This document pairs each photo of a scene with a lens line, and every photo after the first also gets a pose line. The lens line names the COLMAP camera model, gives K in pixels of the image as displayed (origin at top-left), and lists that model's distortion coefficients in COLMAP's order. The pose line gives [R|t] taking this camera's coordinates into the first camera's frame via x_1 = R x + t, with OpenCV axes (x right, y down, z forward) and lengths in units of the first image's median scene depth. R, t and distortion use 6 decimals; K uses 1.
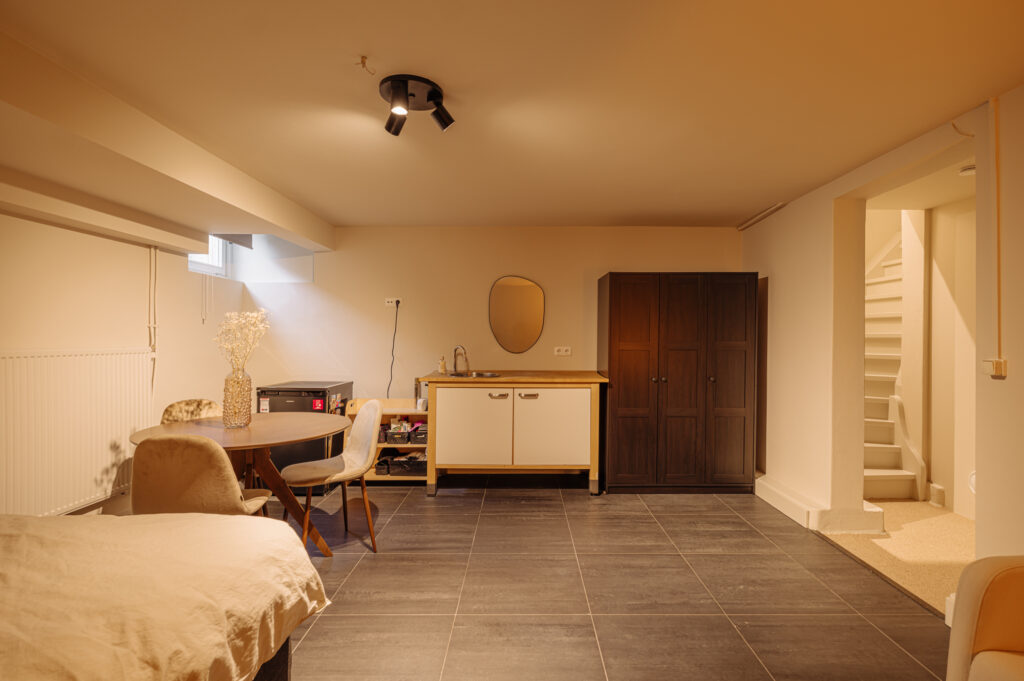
lens RADIAL K [[473.8, 0, 531.0], [0, 473.8, 343.4], [0, 0, 1]] dist [0.001142, 0.000193]
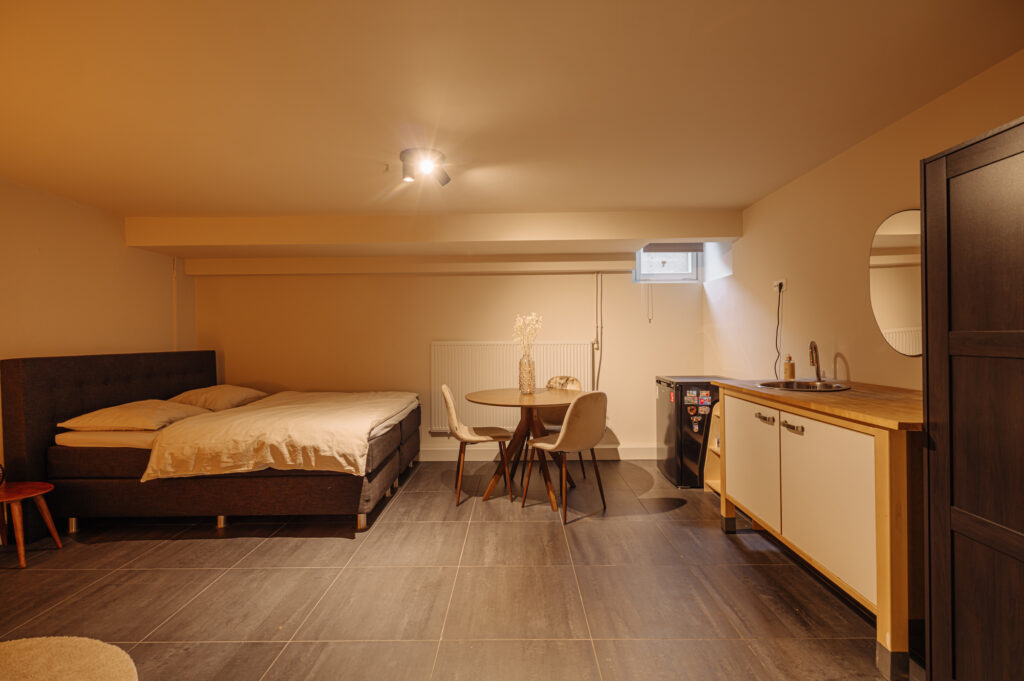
lens RADIAL K [[473.8, 0, 513.7], [0, 473.8, 335.2], [0, 0, 1]] dist [0.001142, 0.000193]
pose [[-0.023150, -0.006360, -0.999712, 0.749168], [-0.000683, 0.999980, -0.006346, 0.000560], [0.999732, 0.000536, -0.023154, 0.848663]]
